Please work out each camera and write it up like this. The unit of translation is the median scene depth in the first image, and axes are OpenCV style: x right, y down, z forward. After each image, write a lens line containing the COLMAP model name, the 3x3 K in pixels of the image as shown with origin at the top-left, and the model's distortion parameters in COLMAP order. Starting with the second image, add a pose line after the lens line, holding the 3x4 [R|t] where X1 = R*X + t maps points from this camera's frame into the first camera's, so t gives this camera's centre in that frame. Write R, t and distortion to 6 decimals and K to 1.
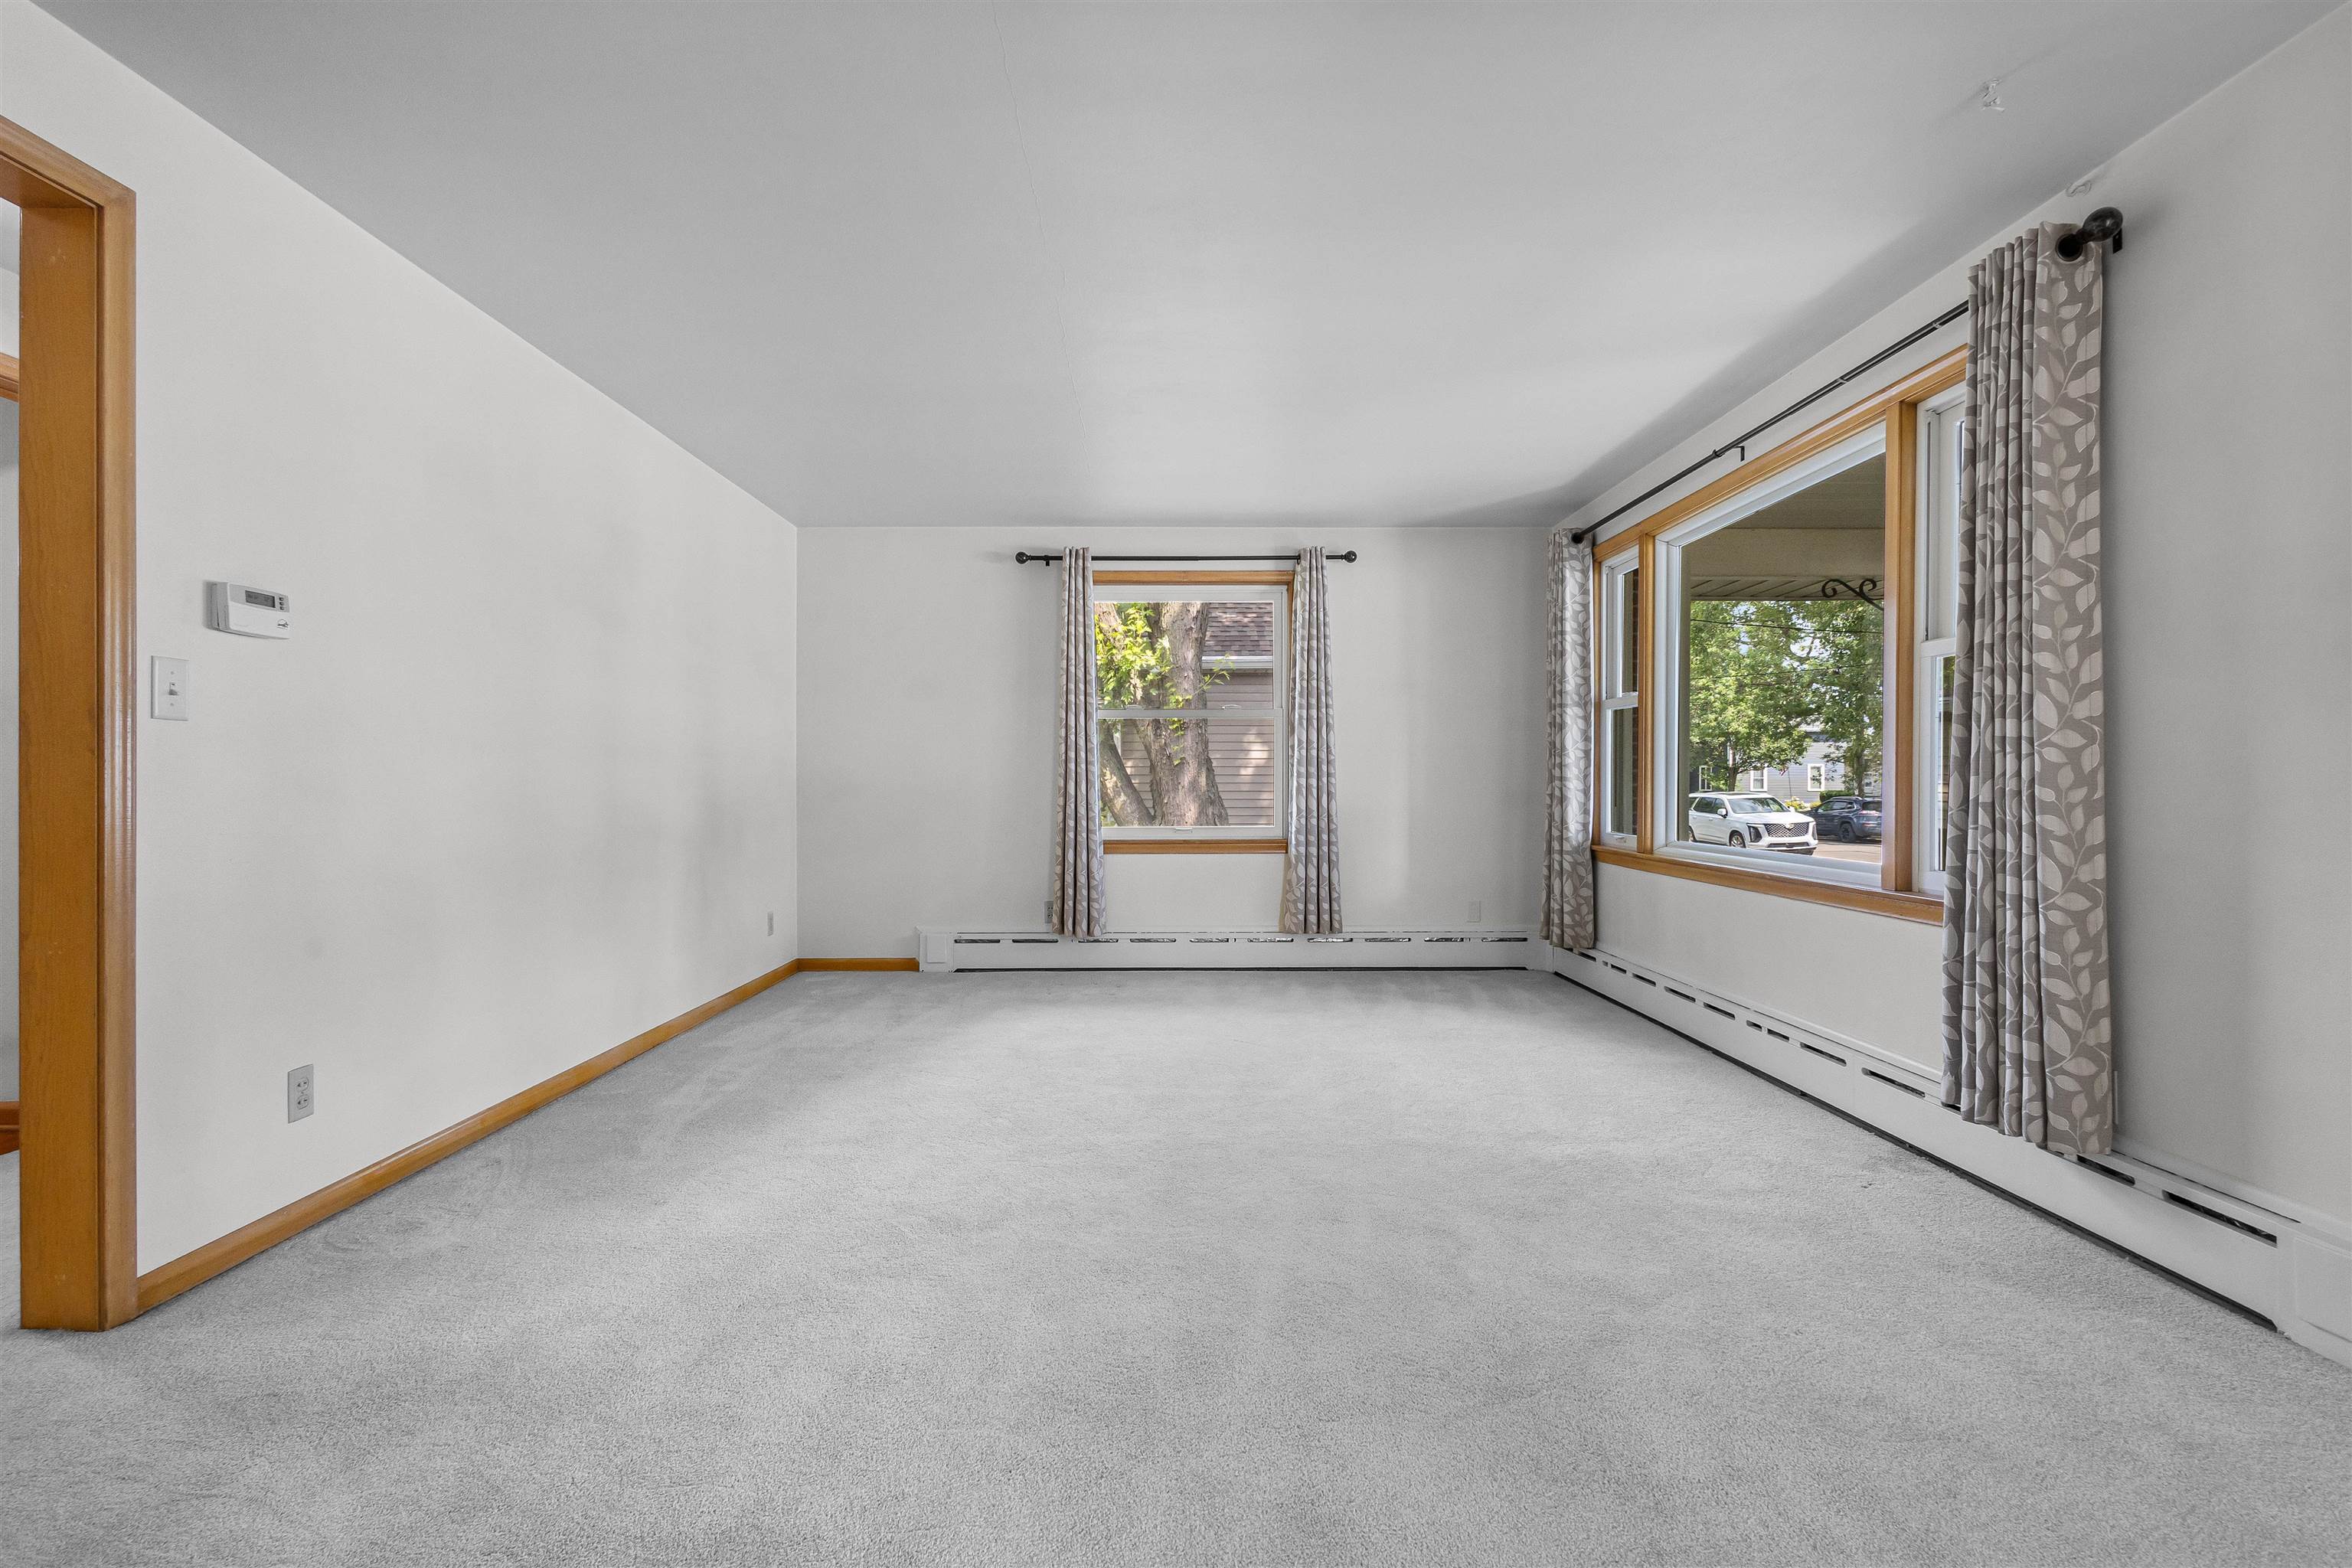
lens RADIAL K [[1079.2, 0, 1167.8], [0, 1079.2, 783.5], [0, 0, 1]] dist [0.011385, -0.000741]
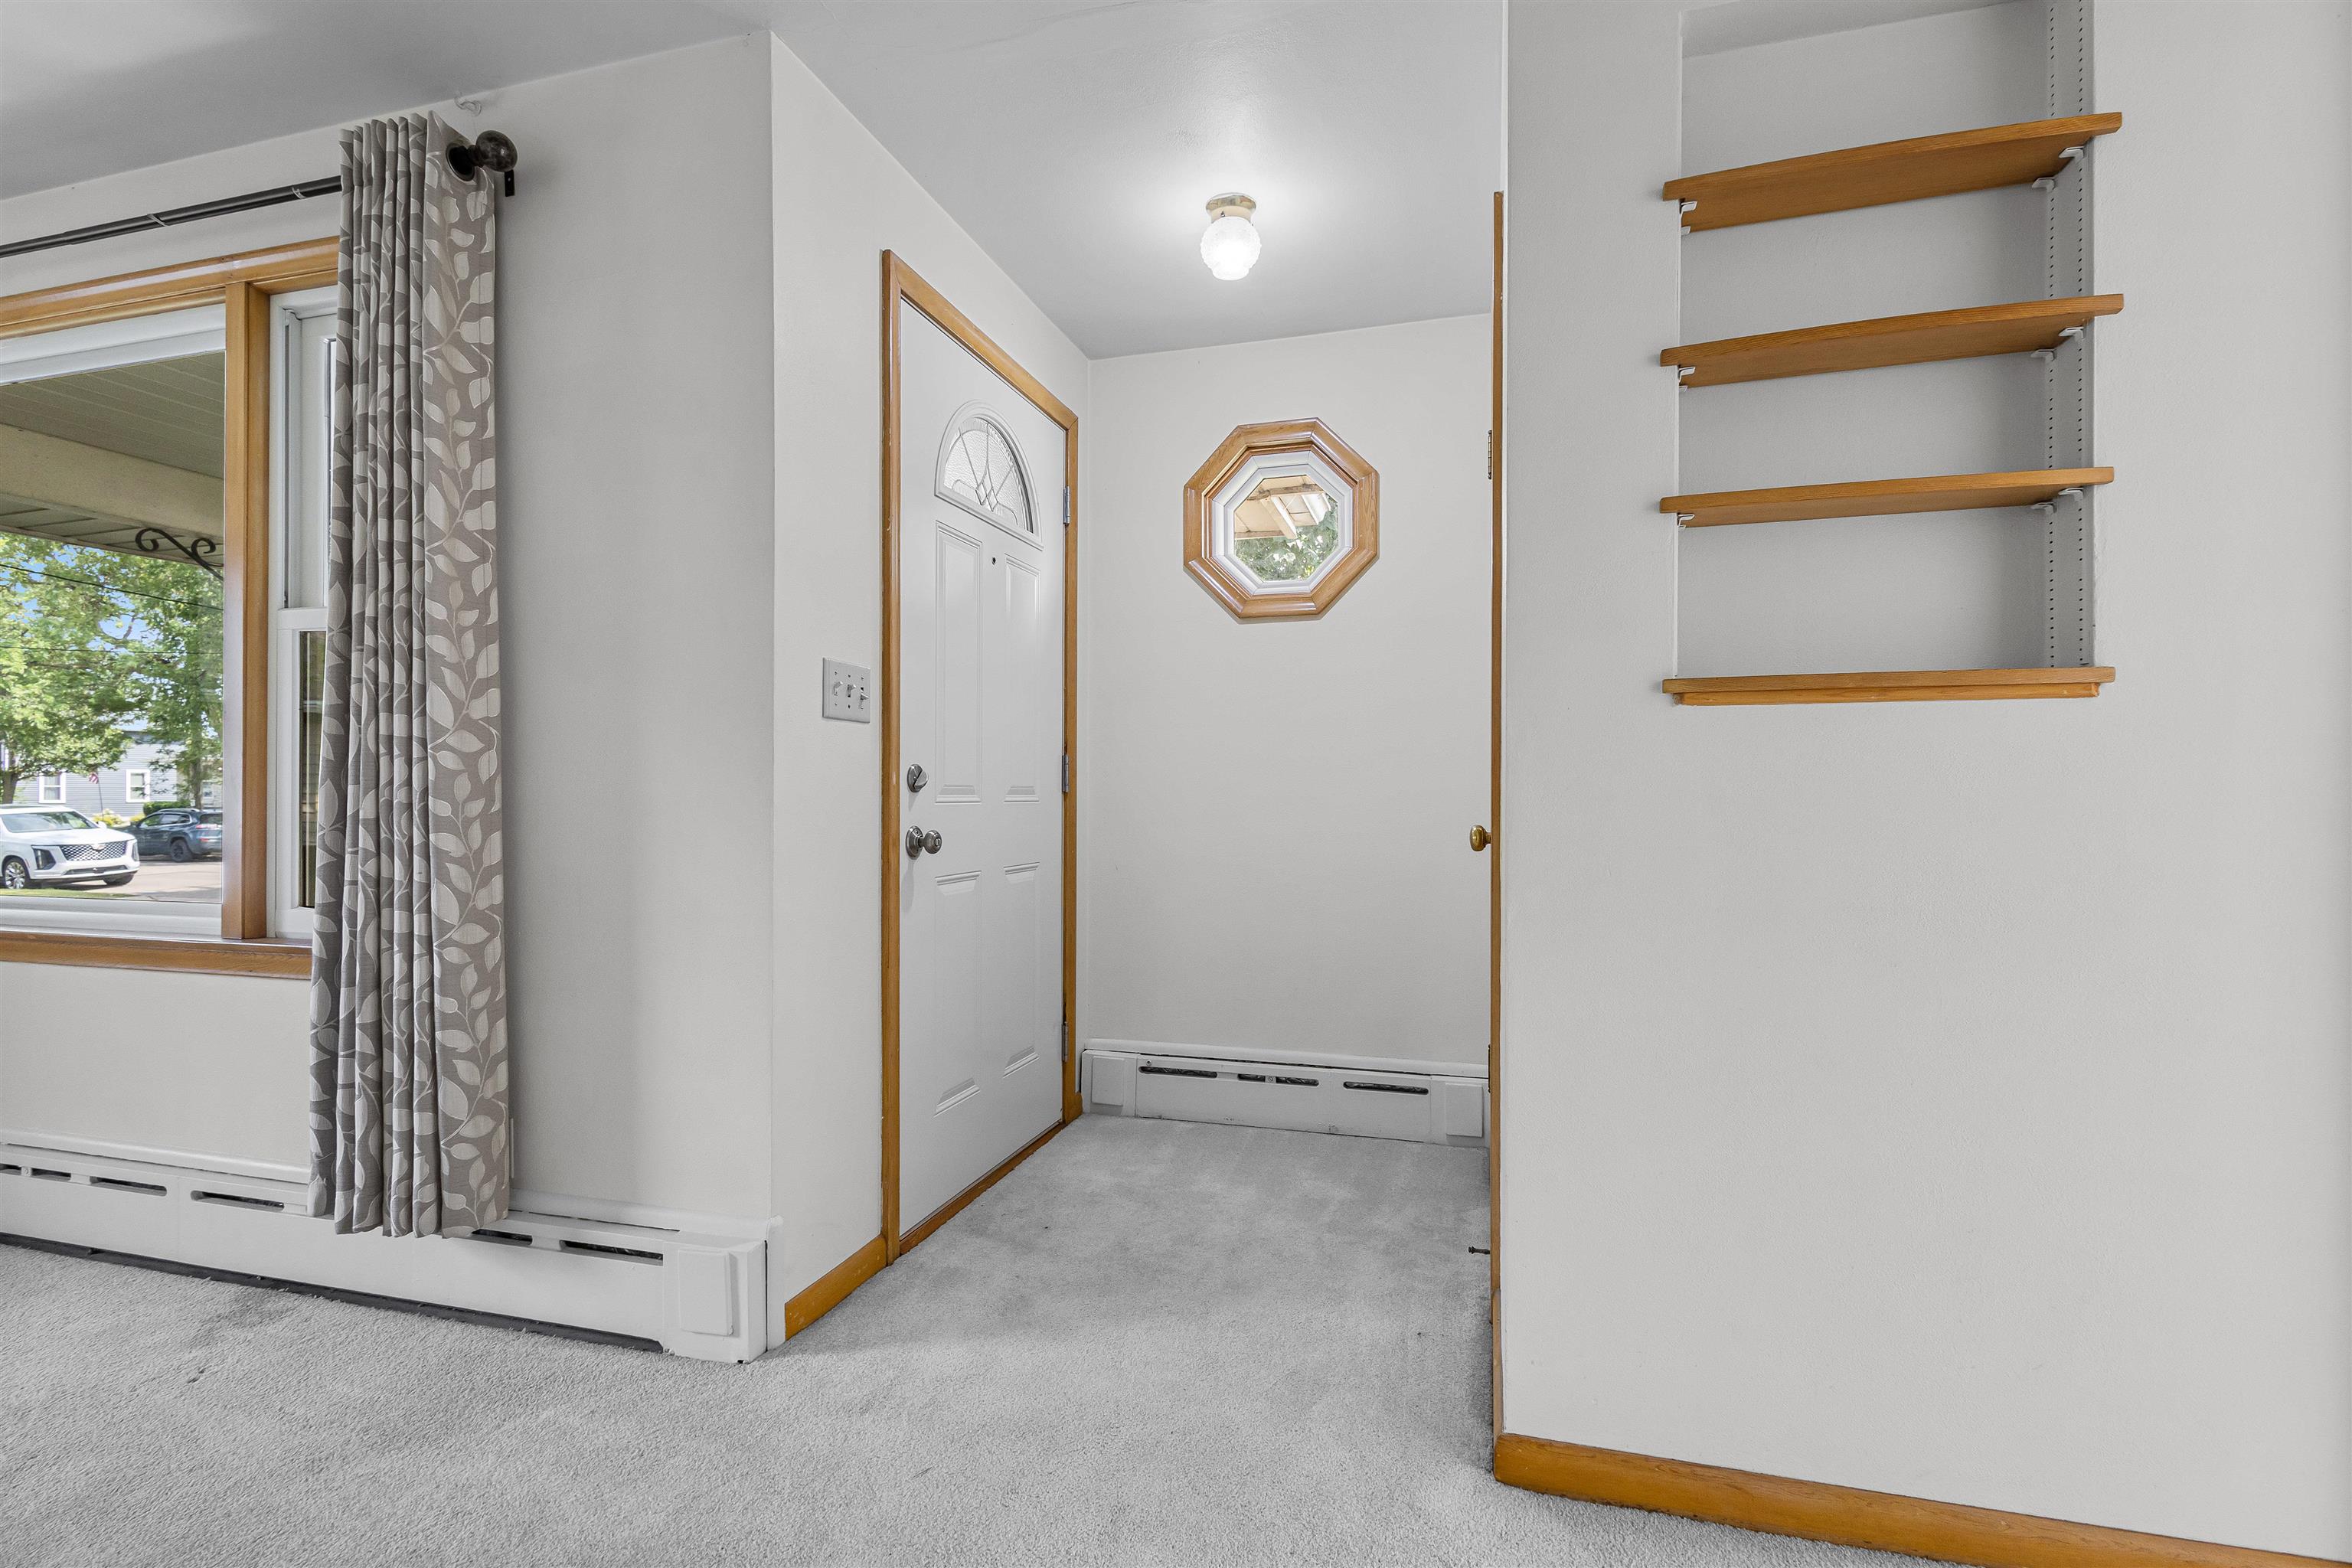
lens RADIAL K [[1081.3, 0, 1170.4], [0, 1081.3, 794.4], [0, 0, 1]] dist [0.017474, -0.009095]
pose [[0.270495, -0.001506, 0.962720, 0.108291], [0.000459, 0.999999, 0.001436, -0.000800], [-0.962721, 0.000054, 0.270496, 0.162138]]
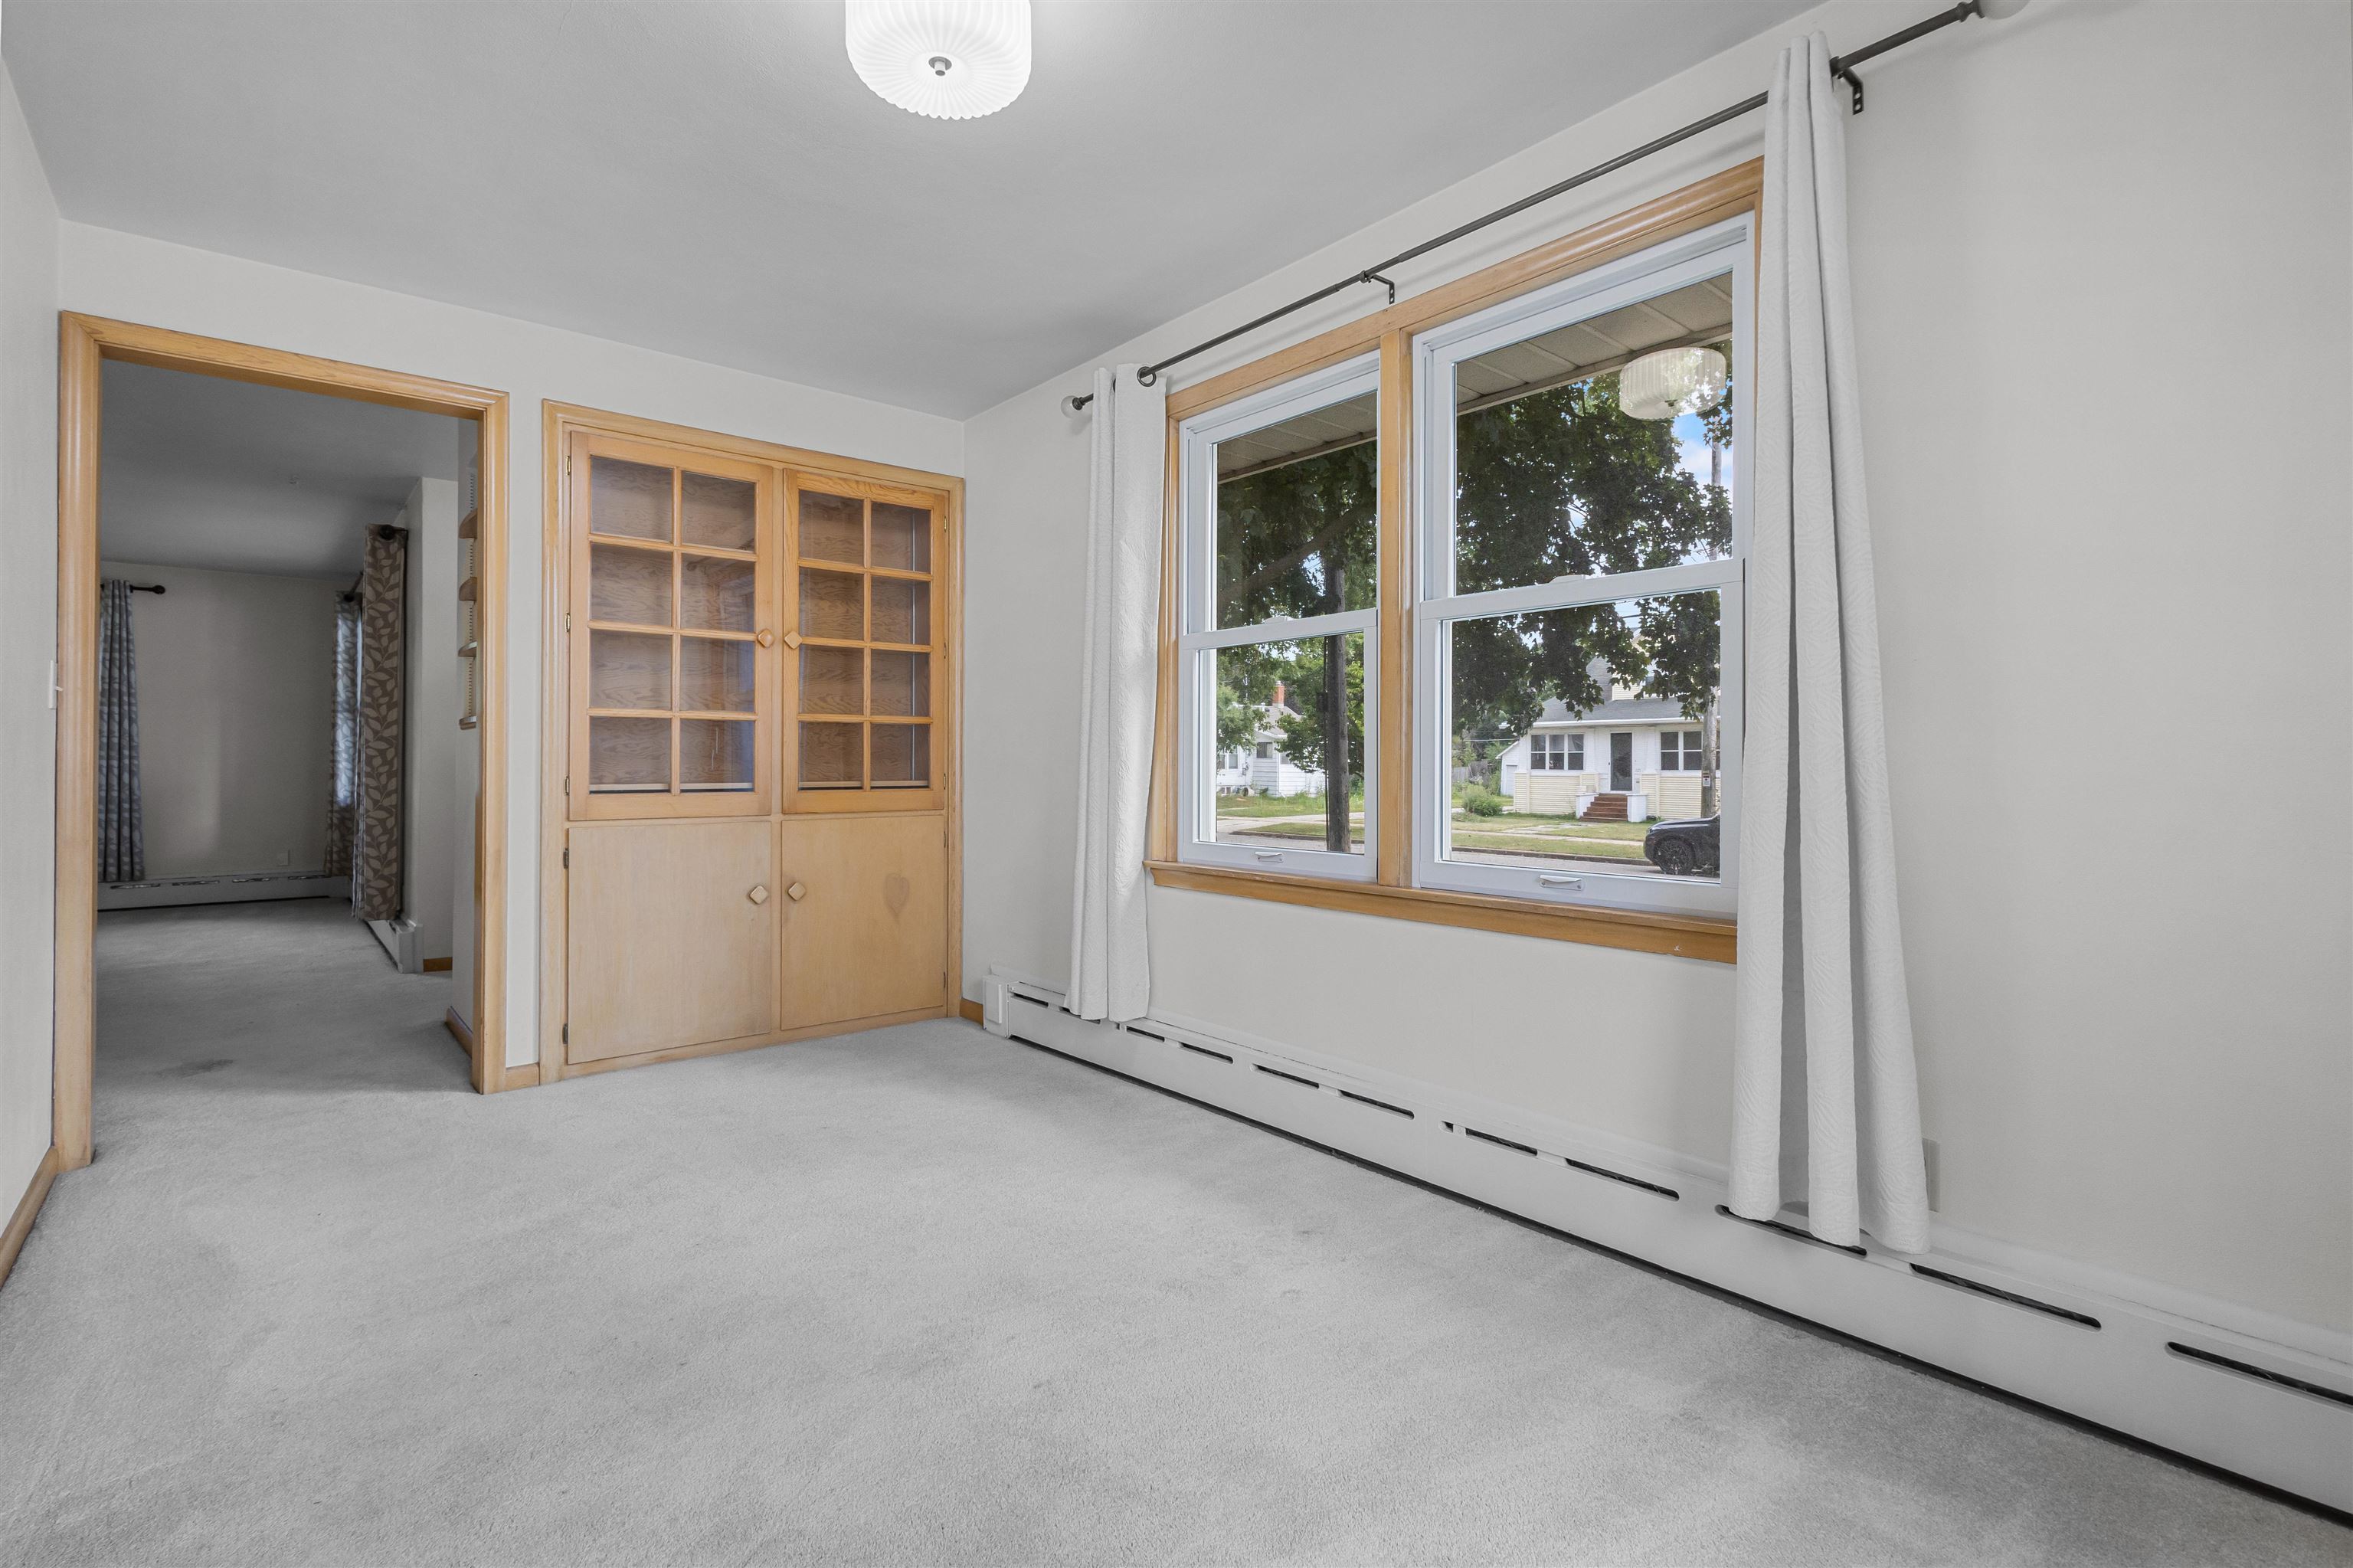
lens RADIAL K [[1083.2, 0, 1173.2], [0, 1083.2, 756.4], [0, 0, 1]] dist [-0.002237, -0.001016]
pose [[0.760191, 0.004602, 0.649684, 0.409632], [0.000152, 0.999974, -0.007262, 0.000365], [-0.649700, 0.005619, 0.760170, -1.258313]]
